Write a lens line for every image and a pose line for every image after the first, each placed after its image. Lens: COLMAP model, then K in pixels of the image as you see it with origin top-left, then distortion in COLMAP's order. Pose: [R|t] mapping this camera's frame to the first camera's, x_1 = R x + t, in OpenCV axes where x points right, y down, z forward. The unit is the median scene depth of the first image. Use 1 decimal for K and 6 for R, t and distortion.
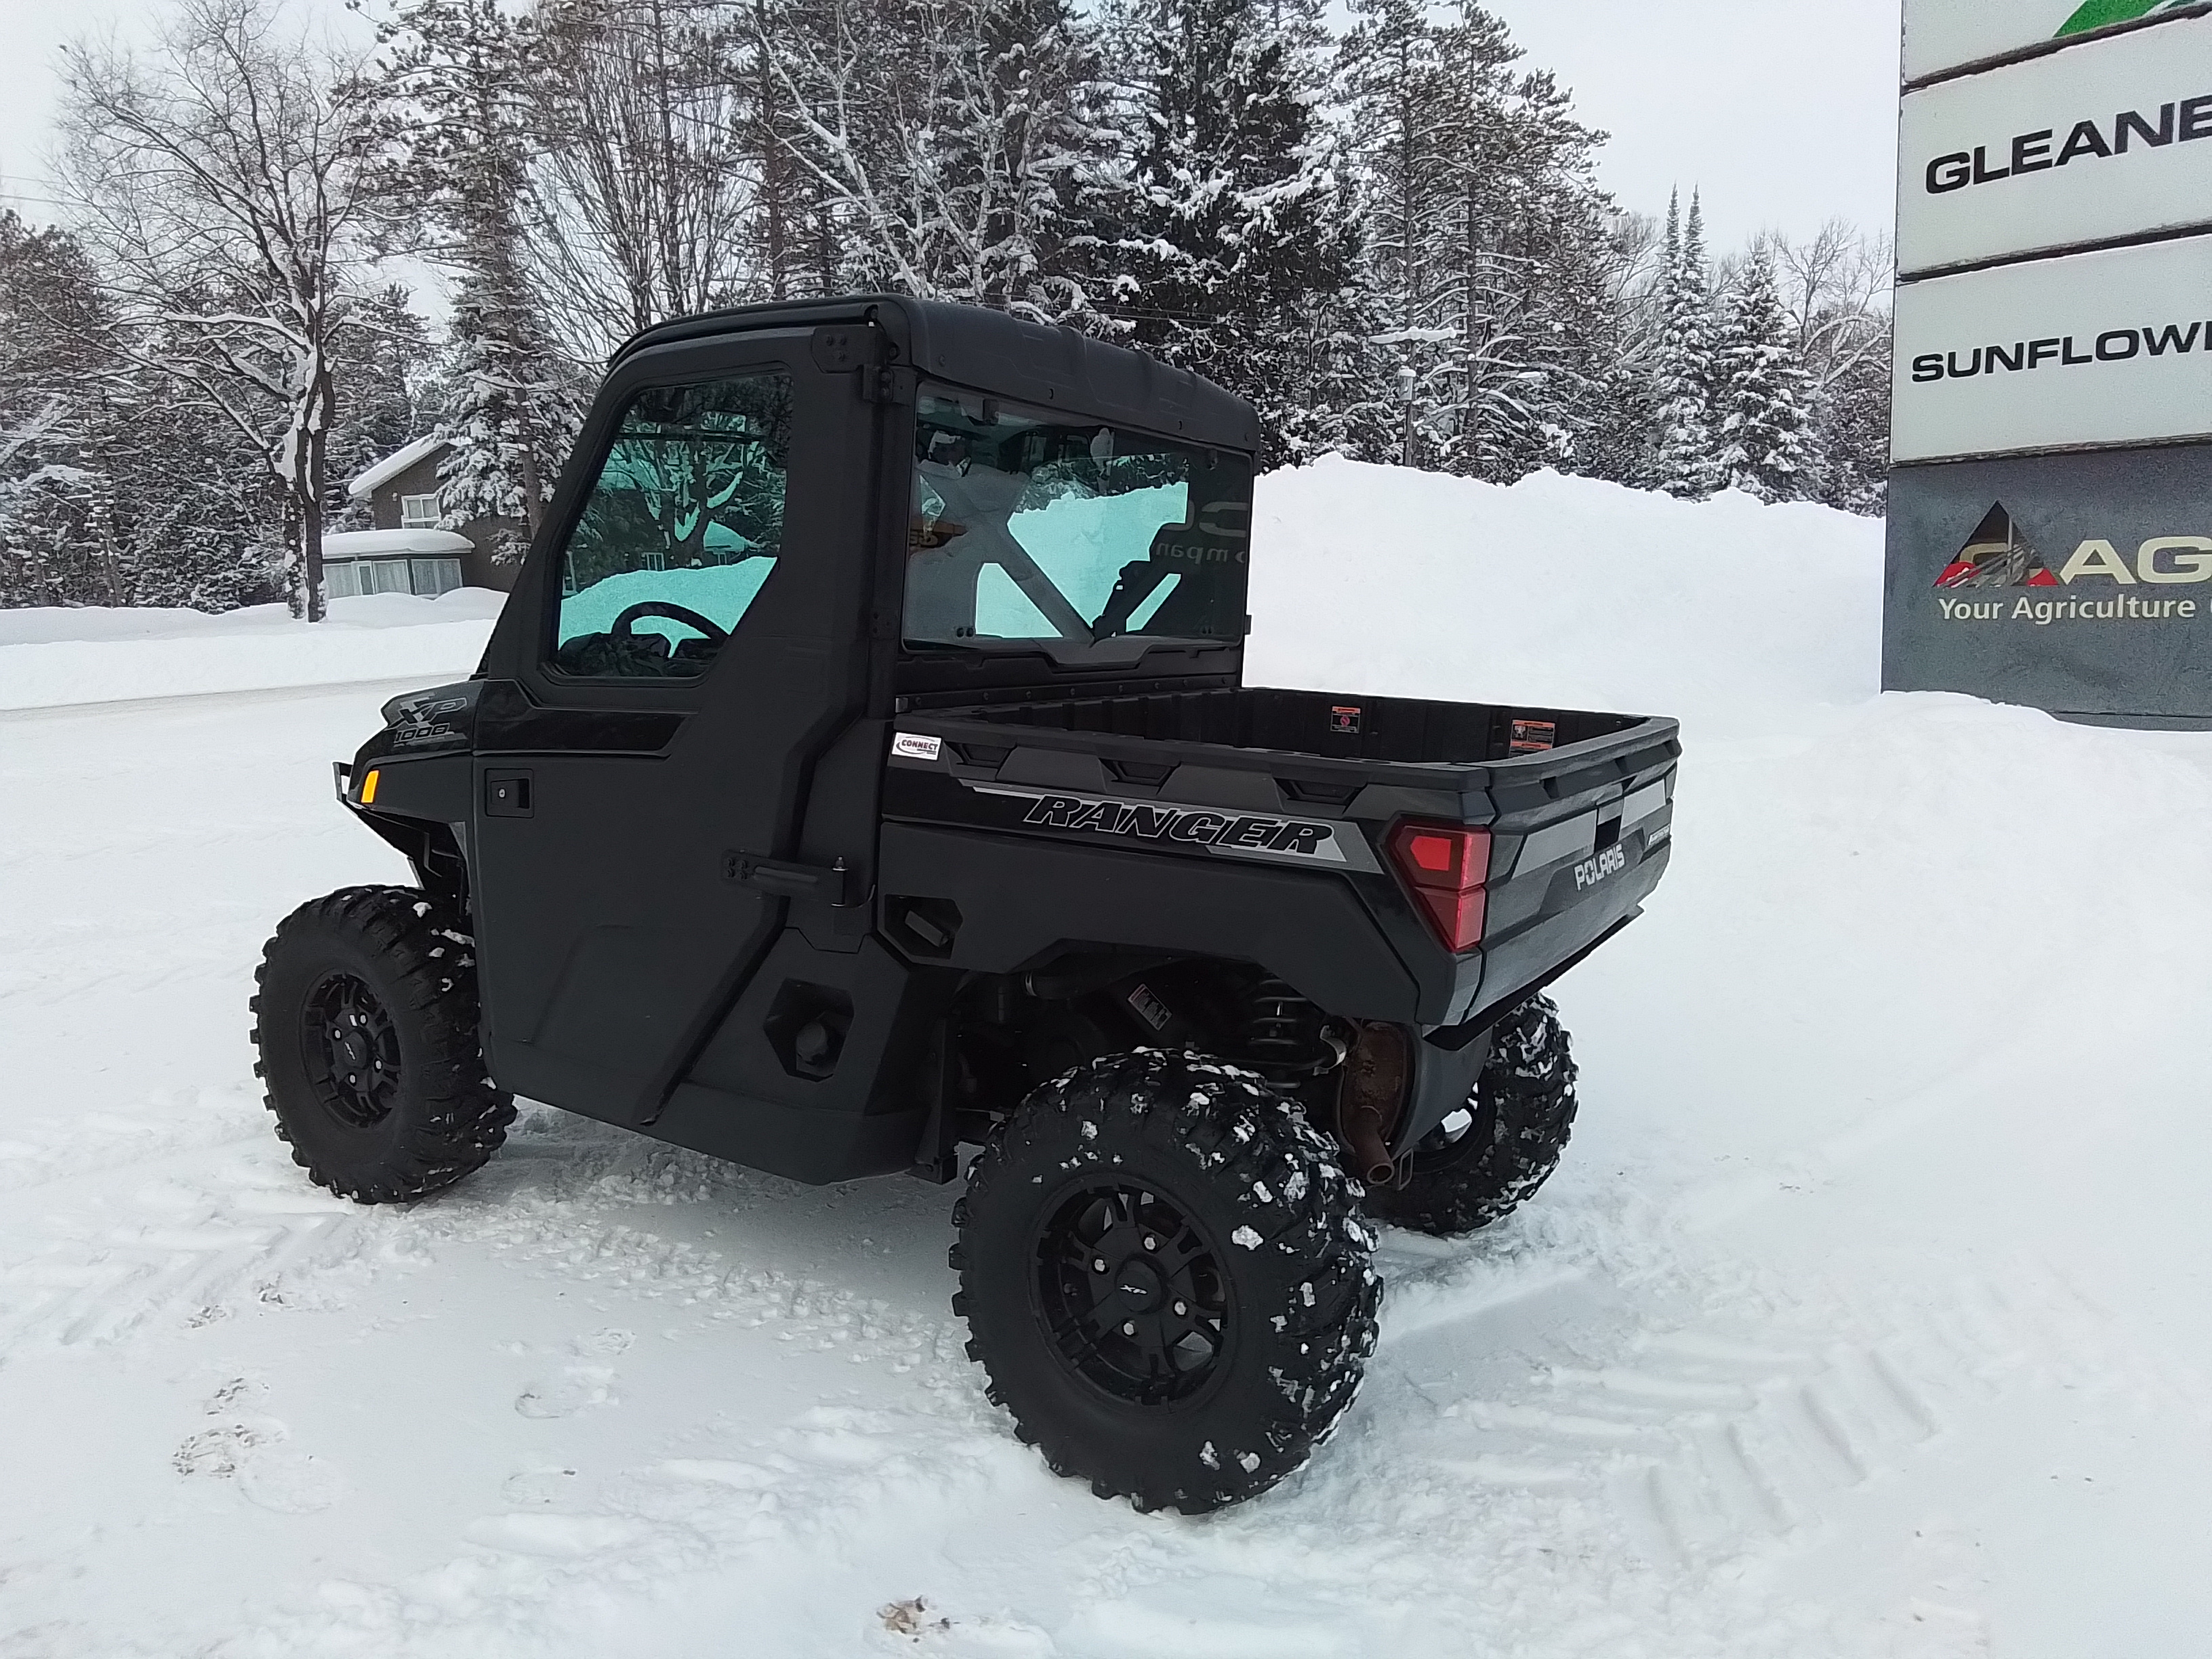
lens RADIAL K [[1548.2, 0, 1121.2], [0, 1548.2, 817.1], [0, 0, 1]] dist [0.041518, -0.044679]
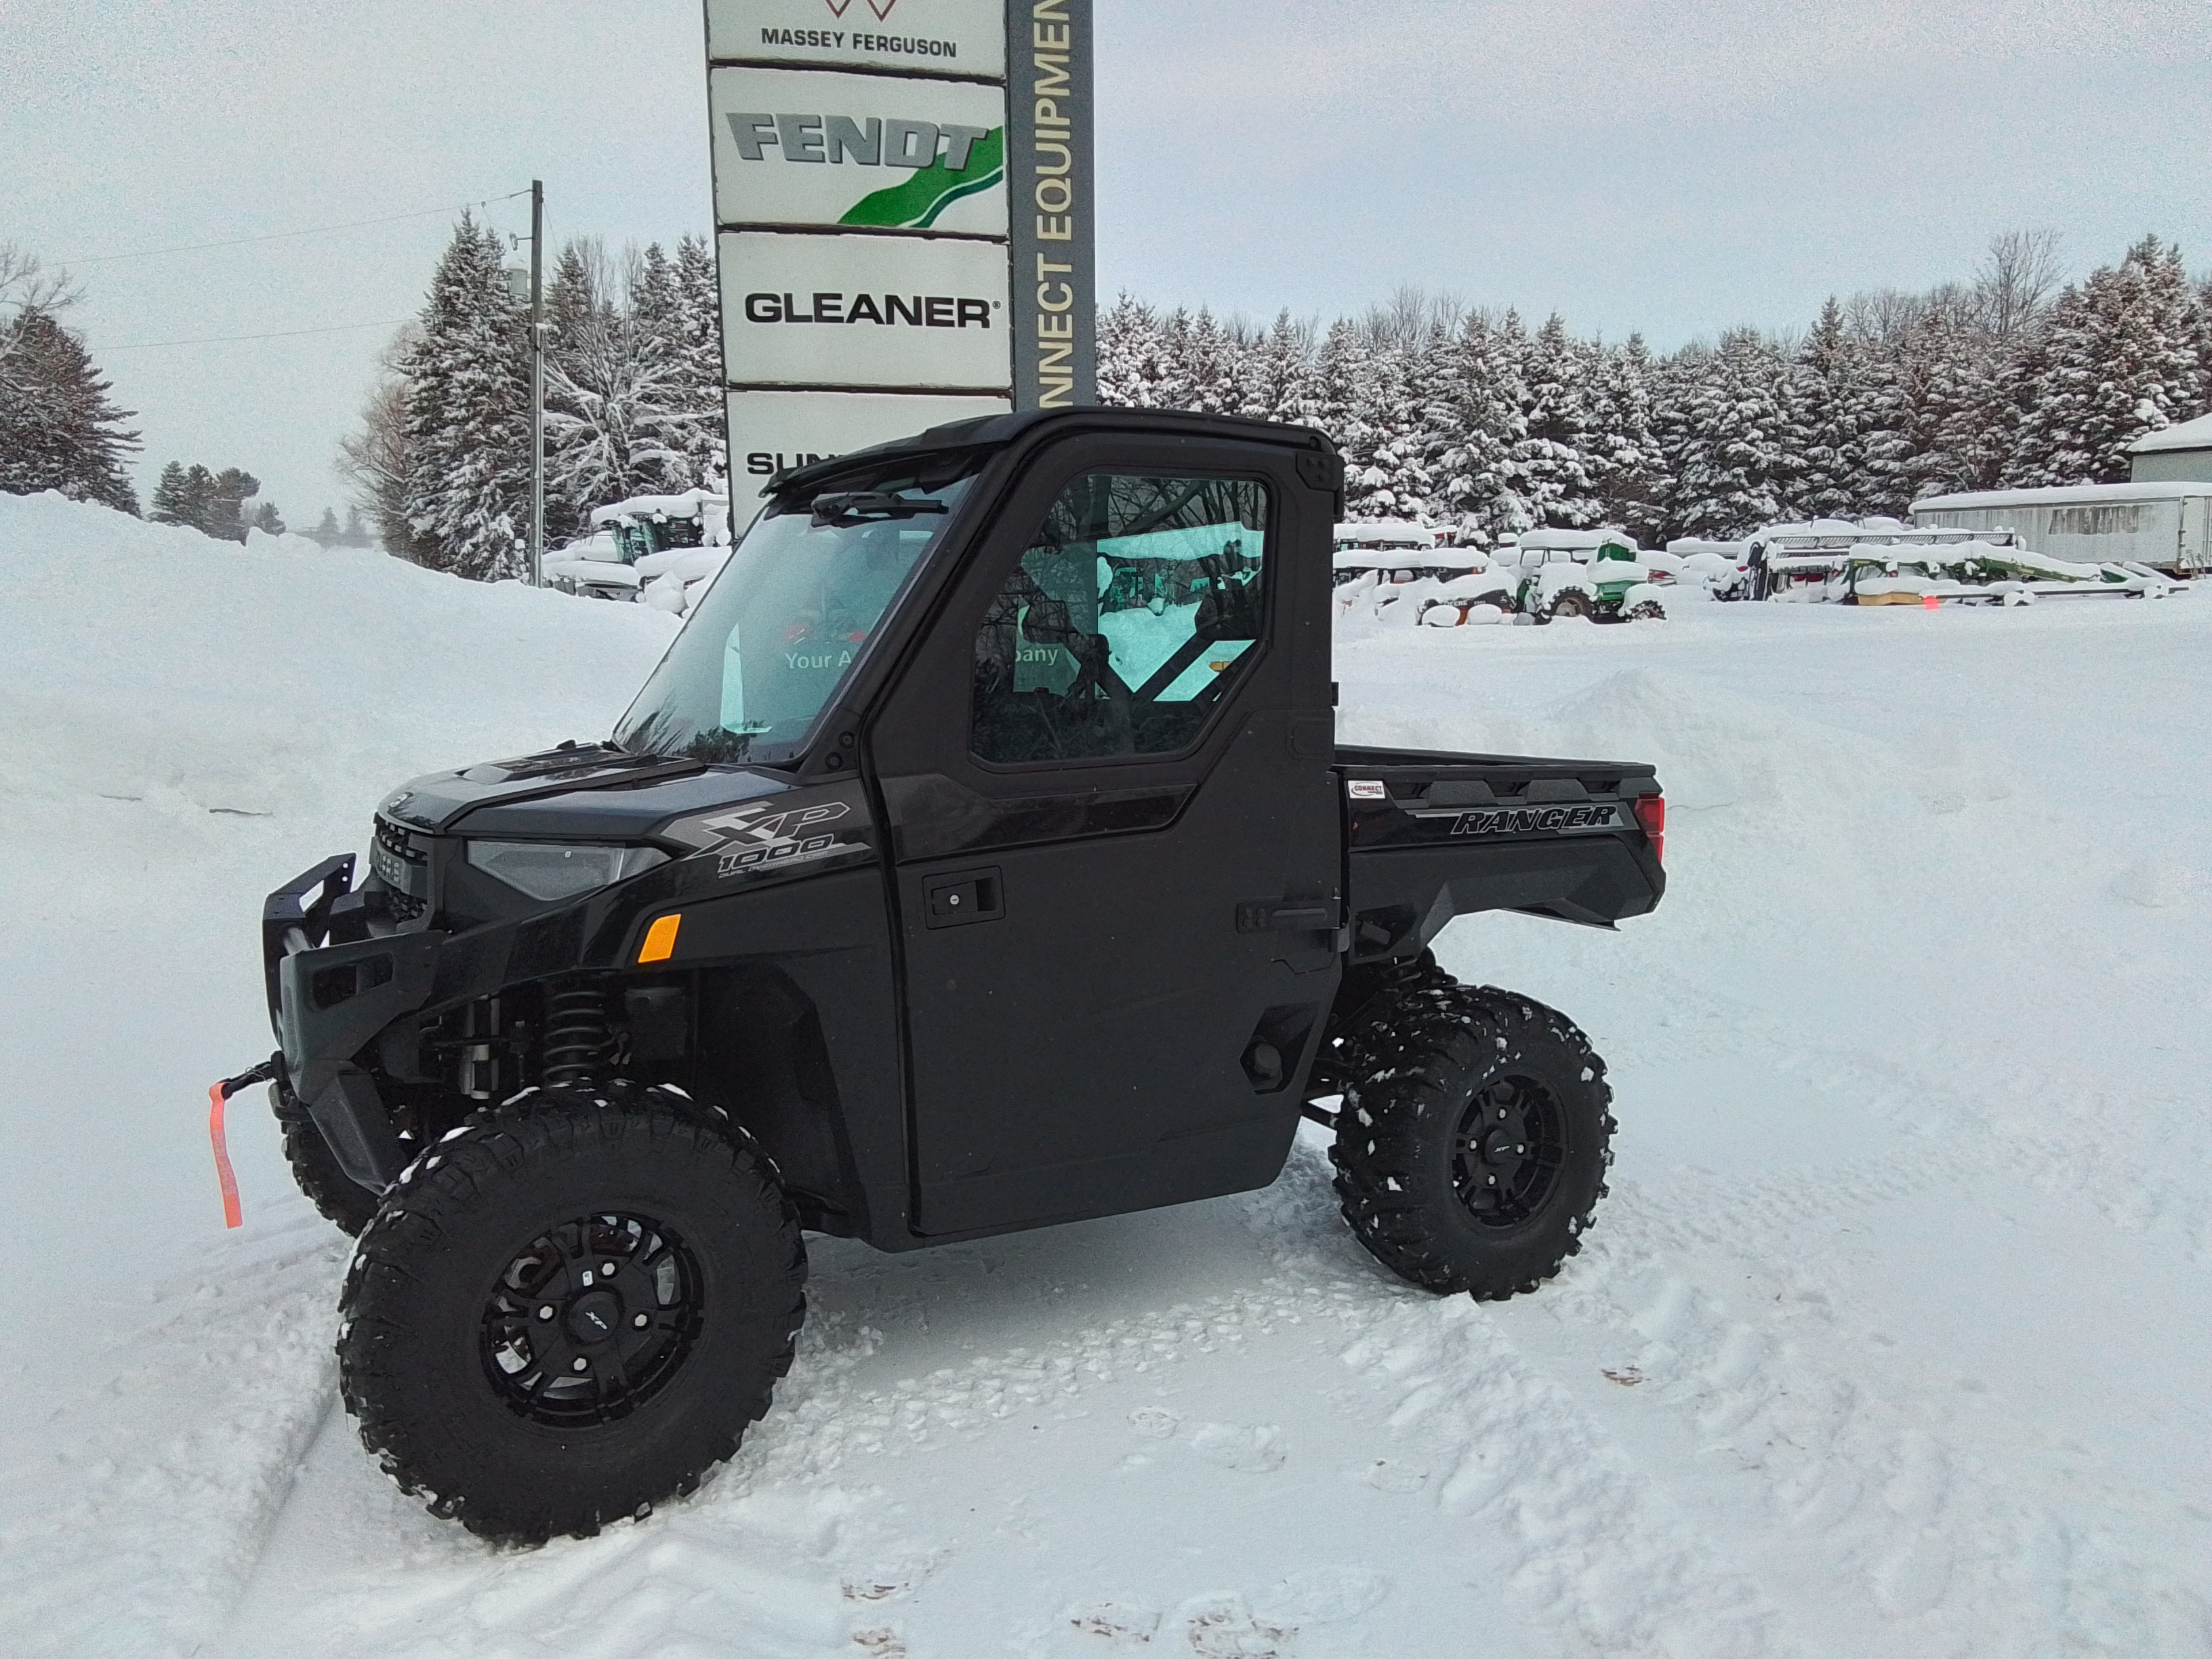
lens RADIAL K [[1548.2, 0, 1097.7], [0, 1548.2, 839.5], [0, 0, 1]] dist [0.041518, -0.044679]
pose [[0.458556, -0.115653, 0.881108, -0.528849], [0.124371, 0.990089, 0.065230, -0.045186], [-0.879919, 0.079673, 0.468395, 0.239736]]
